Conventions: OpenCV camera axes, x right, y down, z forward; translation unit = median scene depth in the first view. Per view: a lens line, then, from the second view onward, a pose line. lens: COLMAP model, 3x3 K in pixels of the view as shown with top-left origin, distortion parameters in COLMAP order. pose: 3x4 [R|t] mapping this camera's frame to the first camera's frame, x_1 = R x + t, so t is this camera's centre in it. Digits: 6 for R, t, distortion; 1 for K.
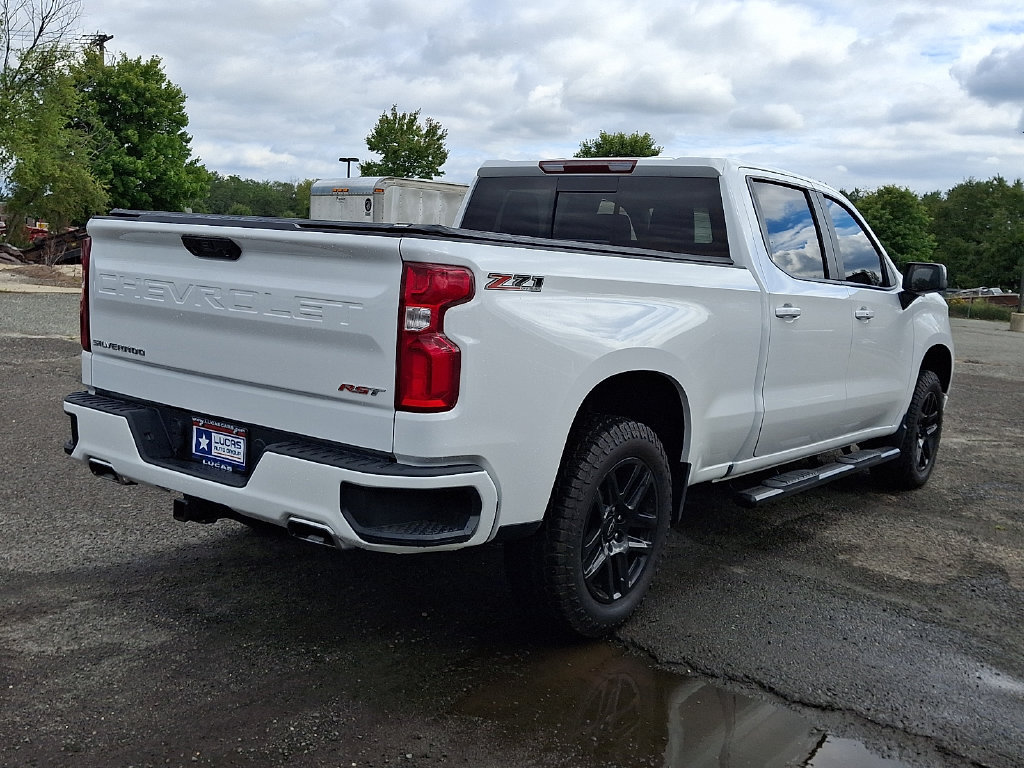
lens RADIAL K [[1068.8, 0, 481.4], [0, 1068.8, 396.9], [0, 0, 1]] dist [0.038376, 0.000000]
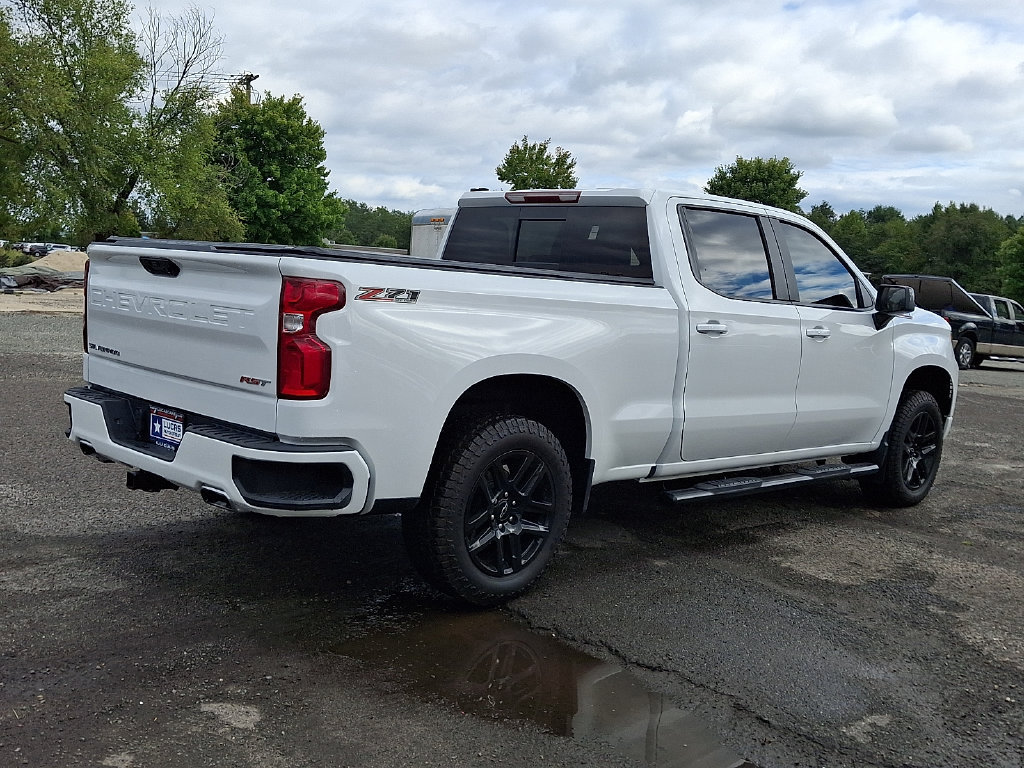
lens RADIAL K [[1075.7, 0, 466.8], [0, 1075.7, 402.7], [0, 0, 1]] dist [0.047042, 0.000000]
pose [[0.988901, 0.018712, -0.147390, 0.192016], [-0.022009, 0.999542, -0.020768, 0.023650], [0.146934, 0.023781, 0.988860, -0.113988]]
